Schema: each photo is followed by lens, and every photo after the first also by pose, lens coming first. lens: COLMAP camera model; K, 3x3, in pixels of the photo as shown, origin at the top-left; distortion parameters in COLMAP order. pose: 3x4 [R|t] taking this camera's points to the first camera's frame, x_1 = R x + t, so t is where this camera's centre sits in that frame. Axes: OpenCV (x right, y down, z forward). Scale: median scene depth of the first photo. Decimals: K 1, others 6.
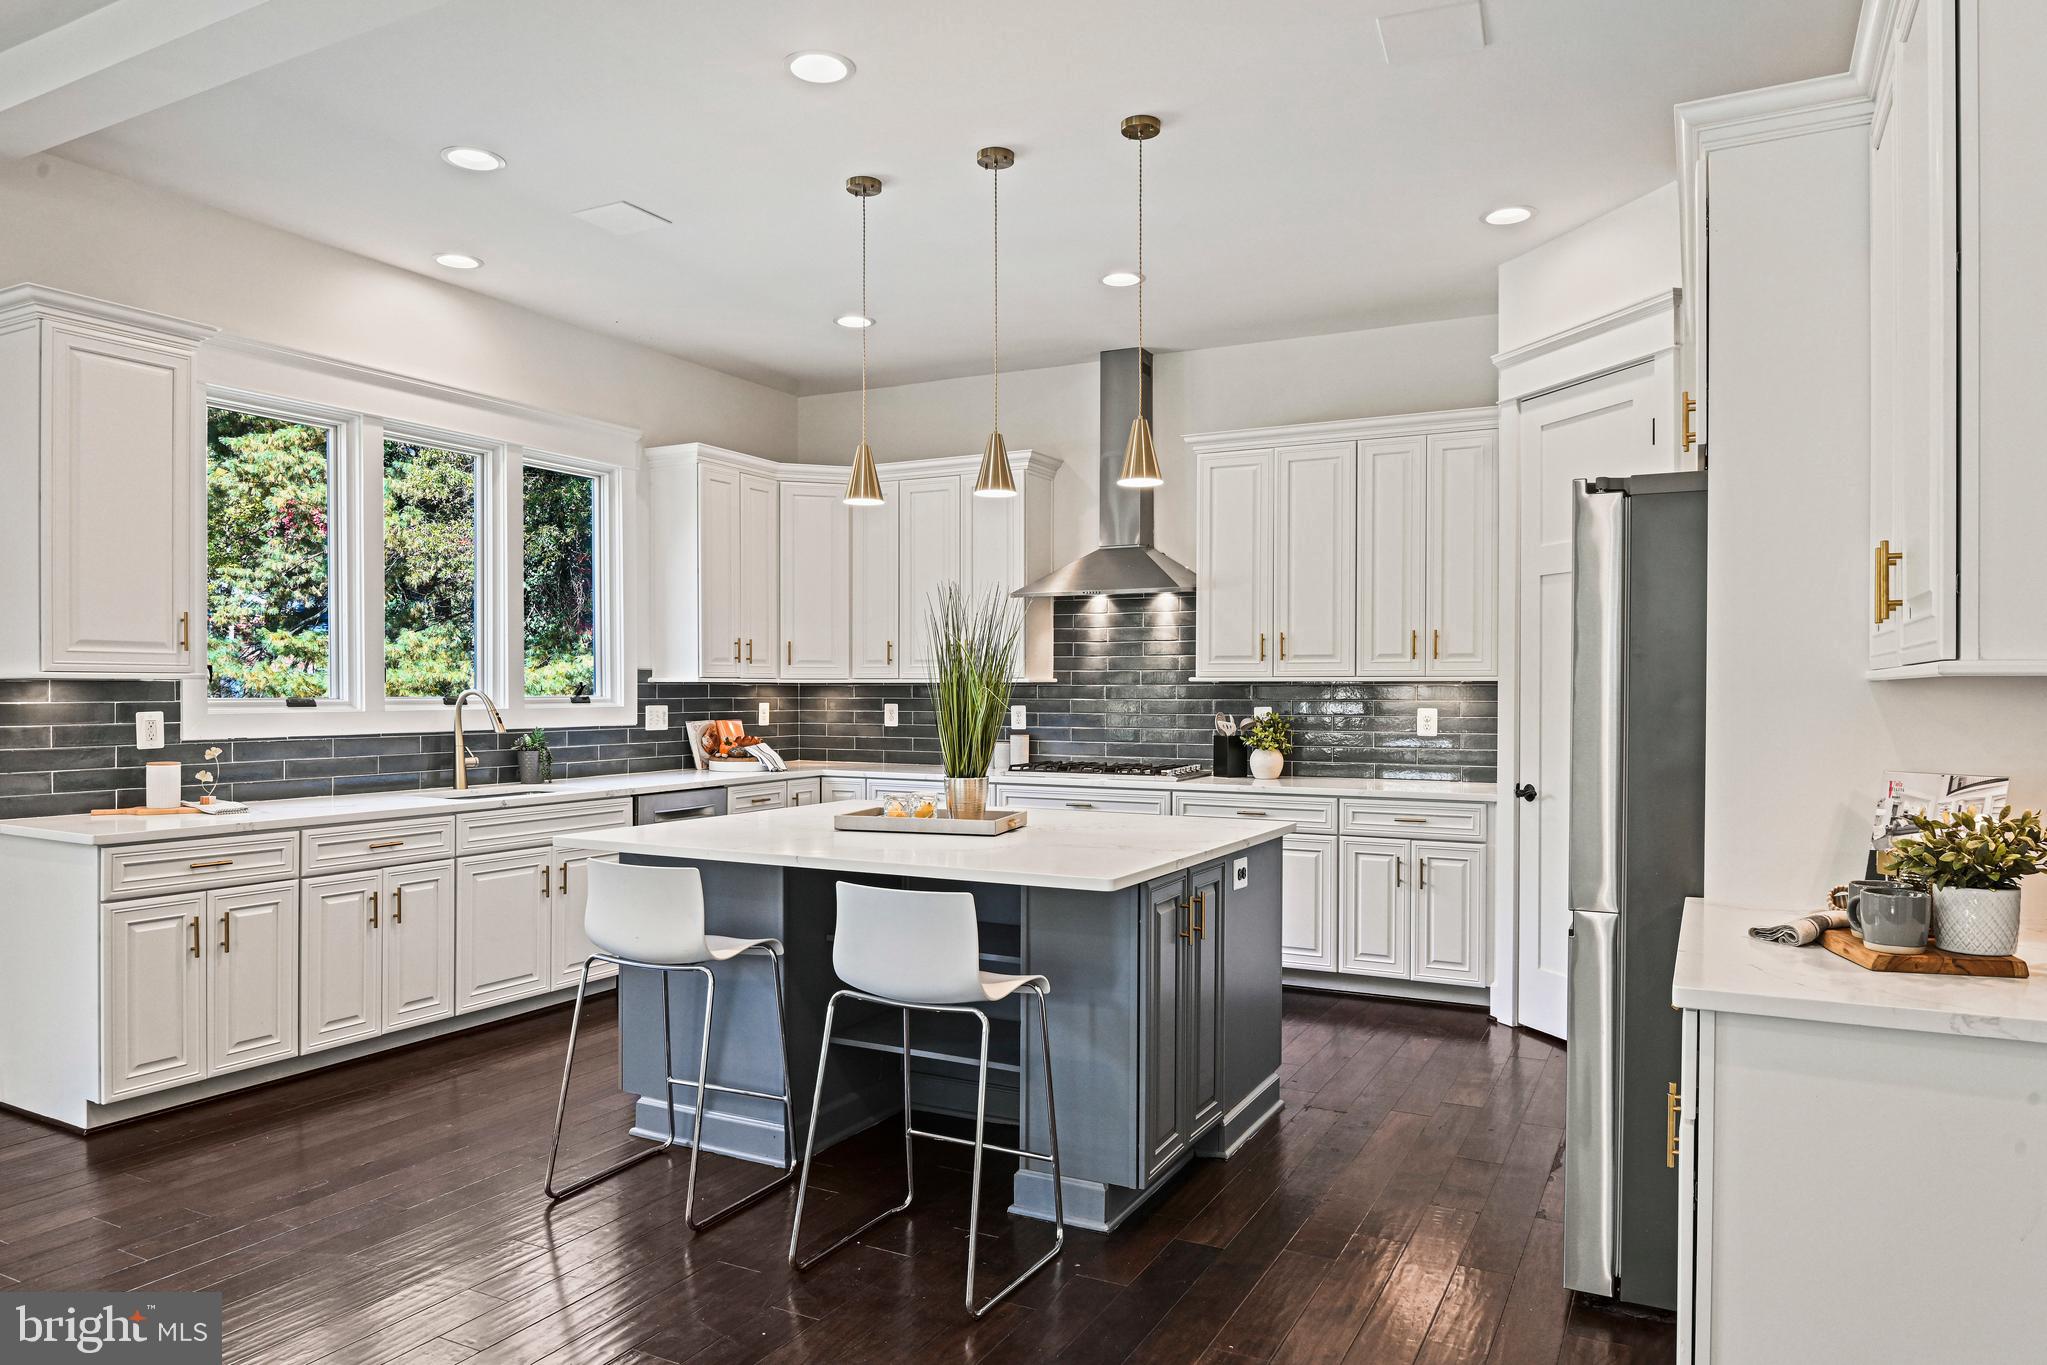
lens RADIAL K [[1306.1, 0, 1023.8], [0, 1306.1, 691.6], [0, 0, 1]] dist [-0.002481, -0.001368]
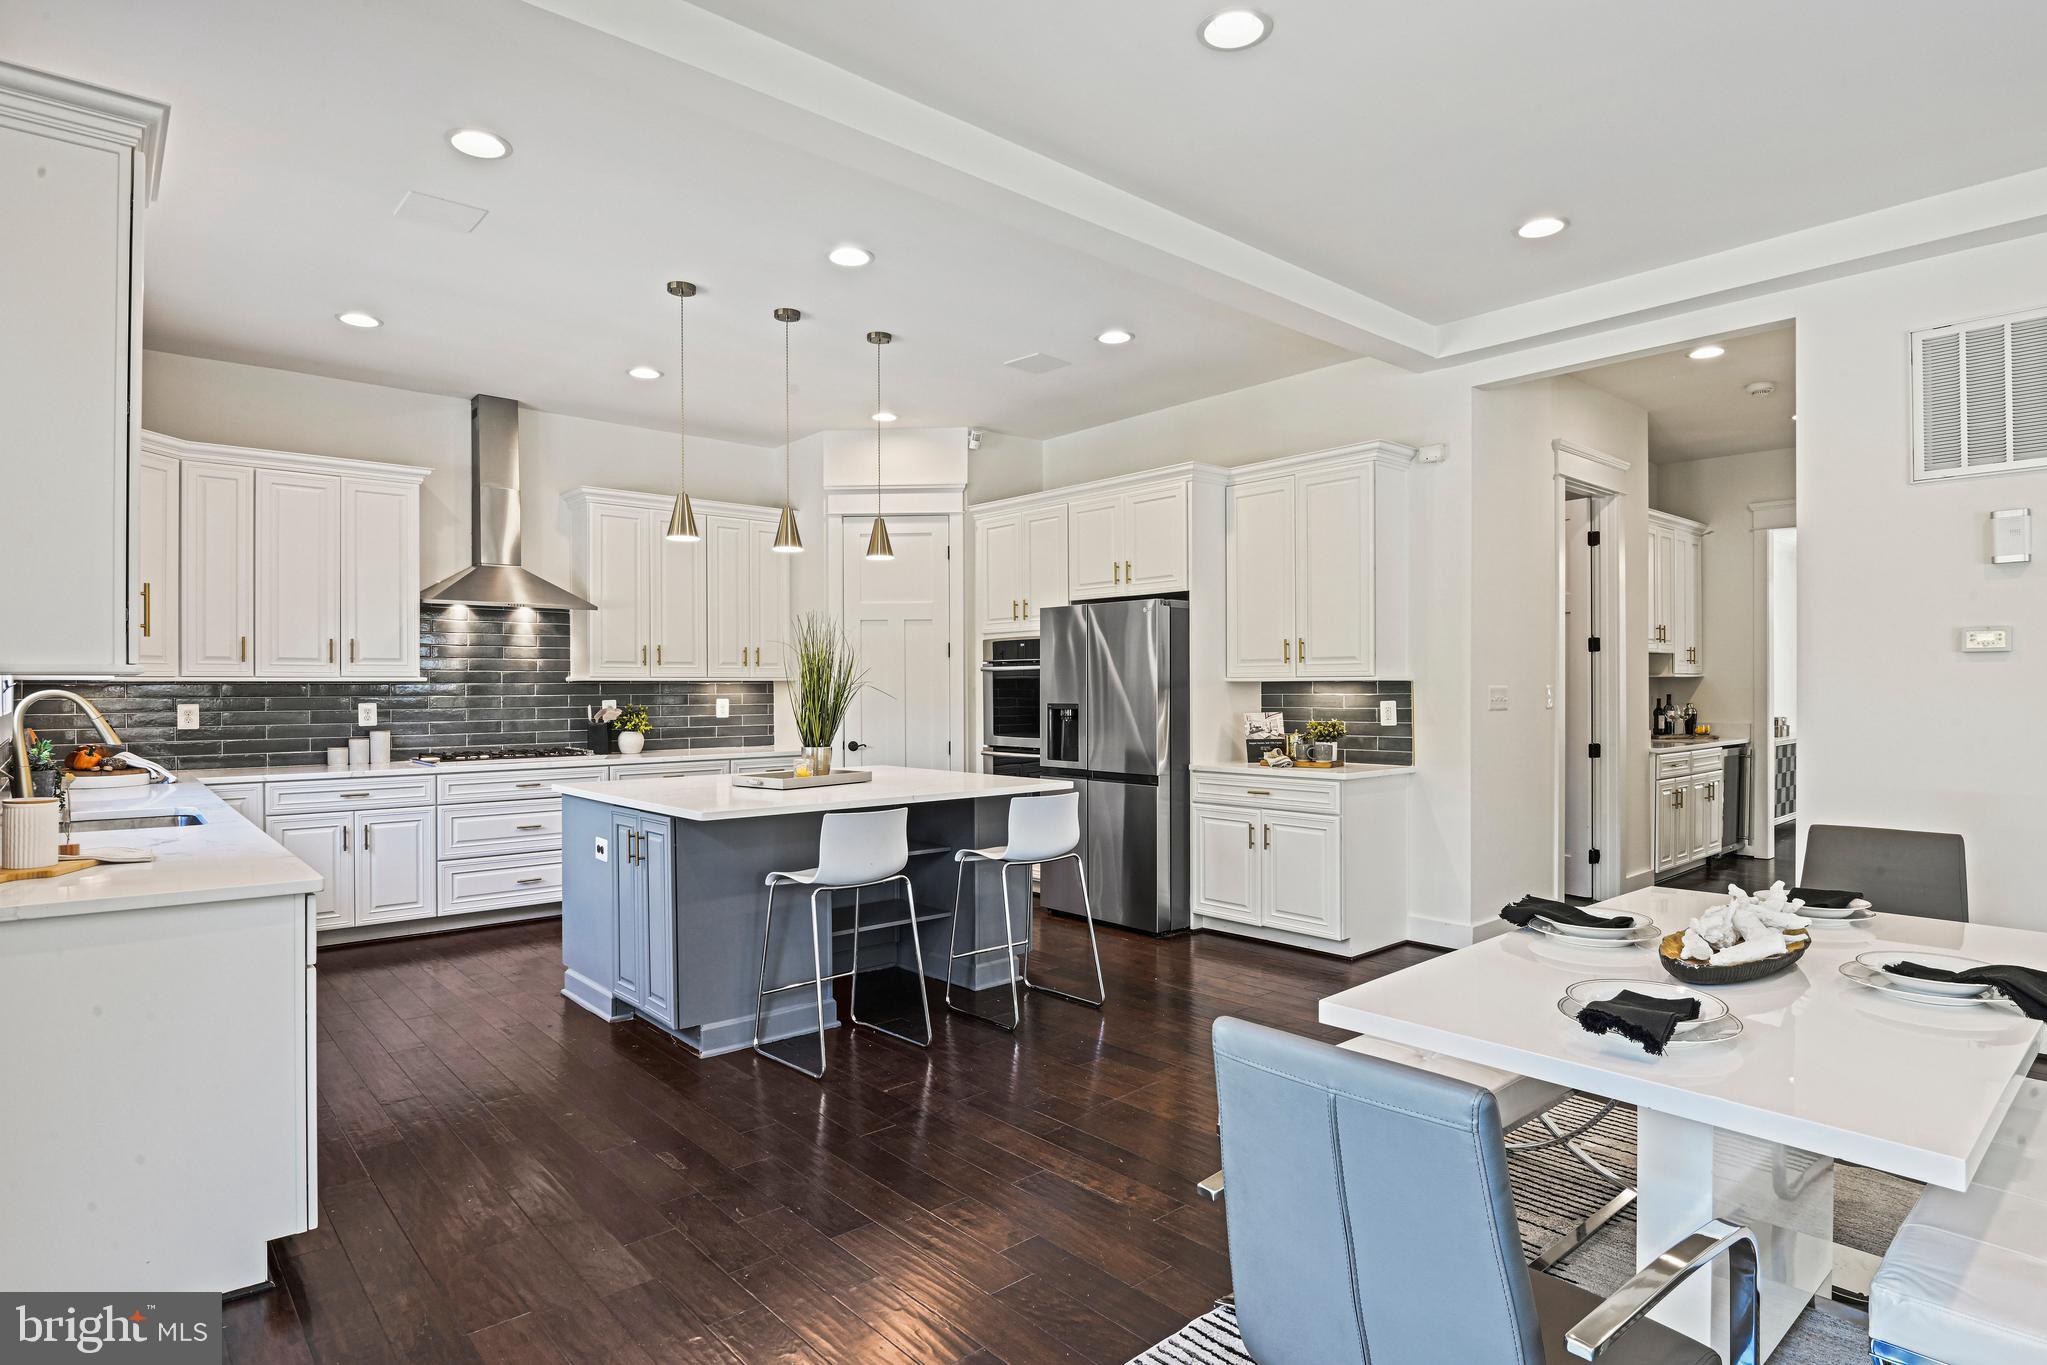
lens RADIAL K [[1077.7, 0, 1025.3], [0, 1077.7, 686.8], [0, 0, 1]] dist [-0.012076, -0.000222]
pose [[0.358273, -0.003561, 0.933610, -0.689053], [0.004100, 0.999989, 0.002241, -0.002371], [-0.933608, 0.003025, 0.358284, 0.225768]]
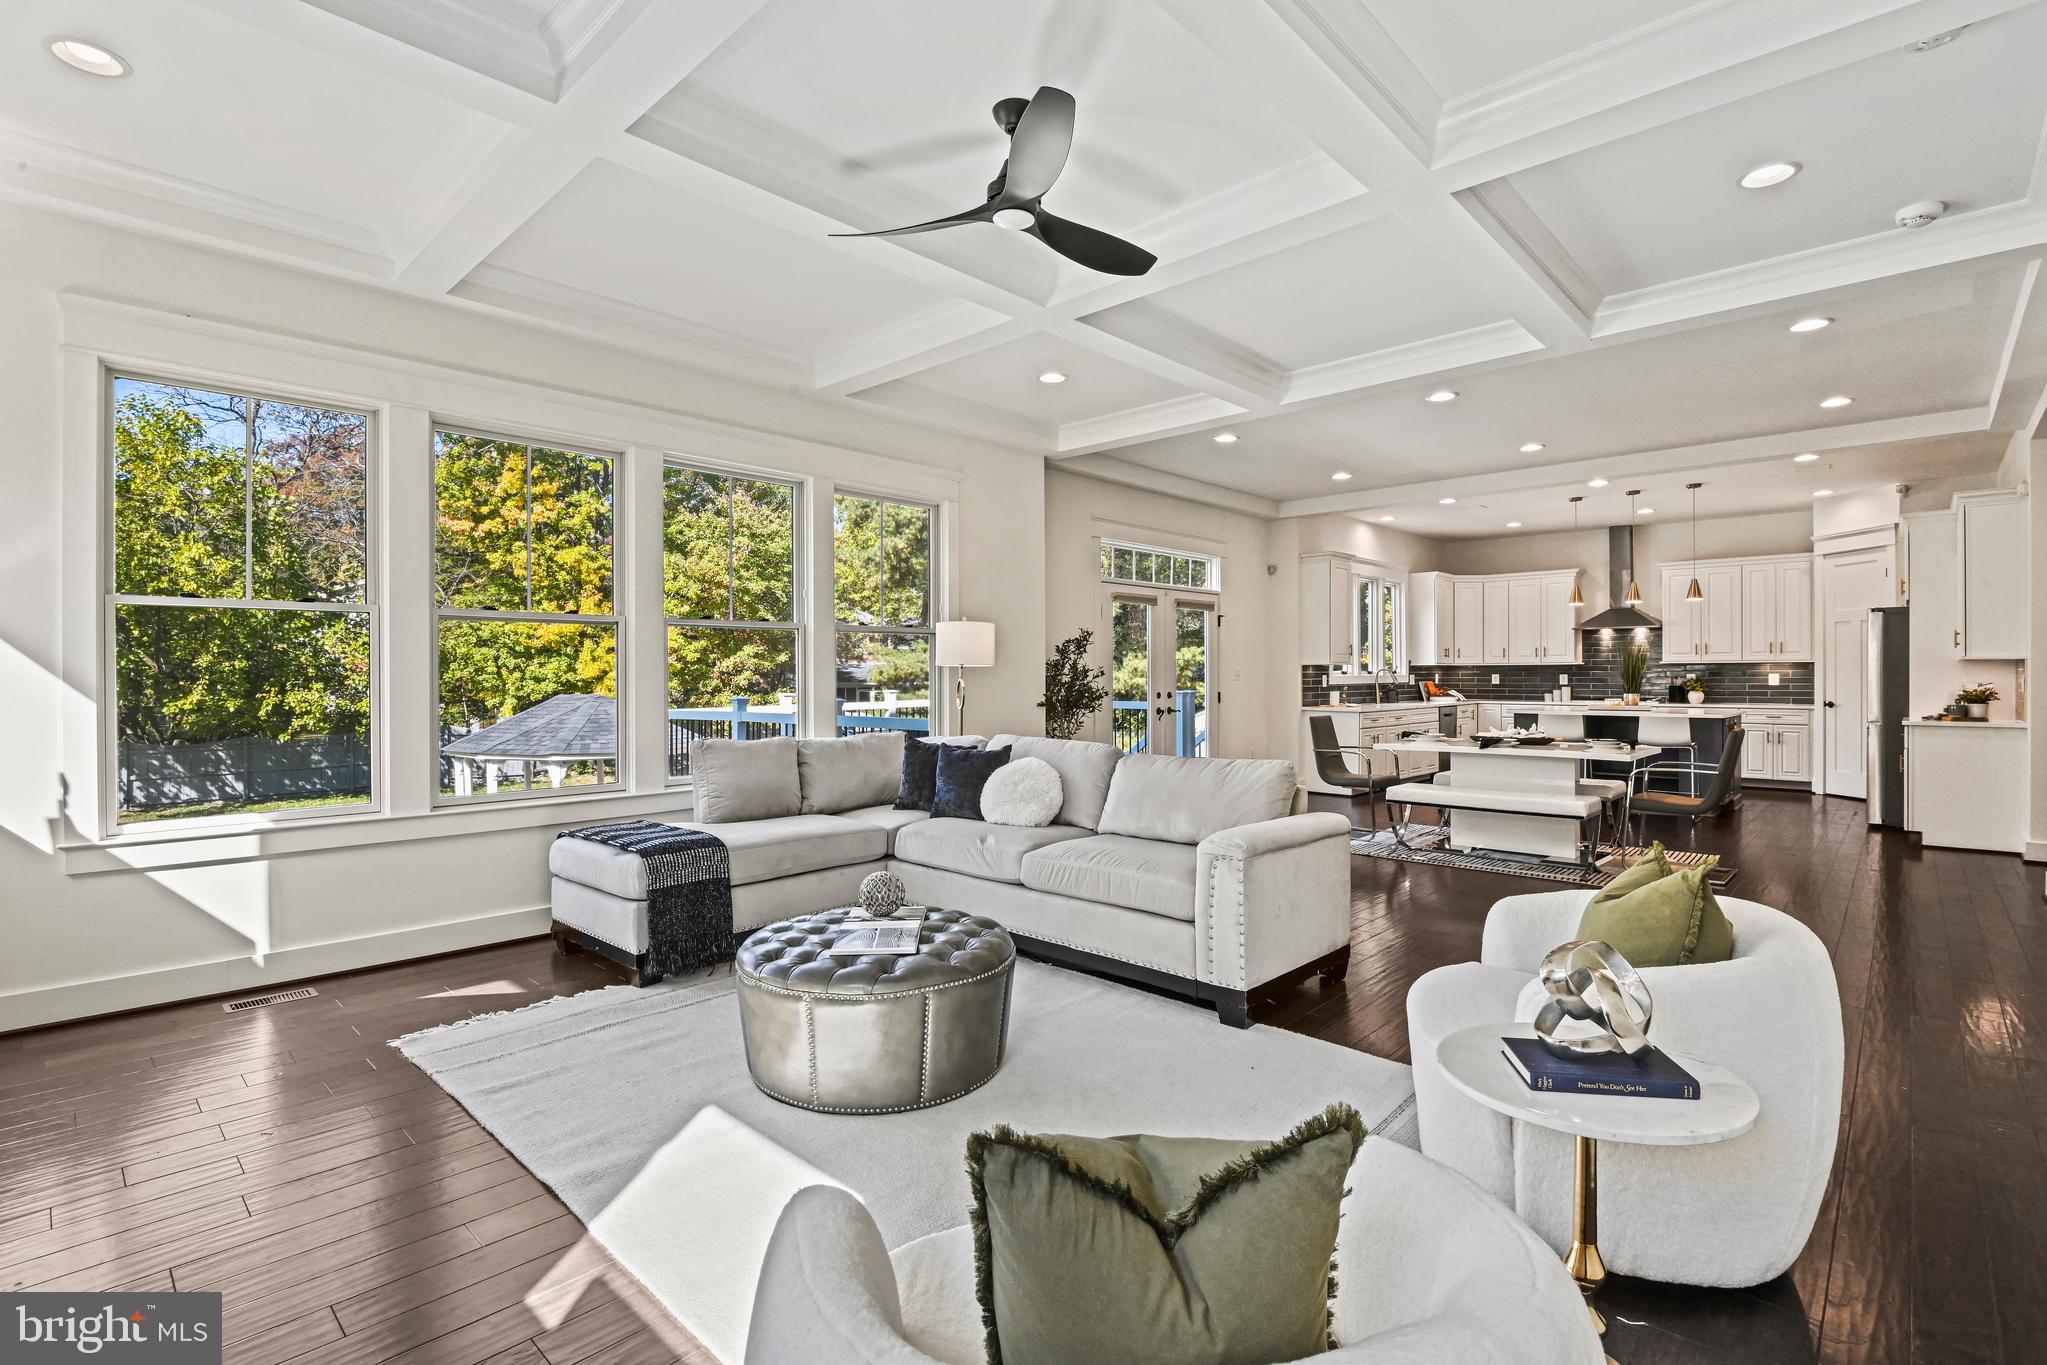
lens RADIAL K [[962.3, 0, 1022.0], [0, 962.3, 672.5], [0, 0, 1]] dist [-0.017690, -0.000221]
pose [[0.963281, -0.005784, -0.268432, -0.537920], [0.004710, 0.999978, -0.004645, 0.011882], [0.268453, 0.003210, 0.963287, -1.030644]]
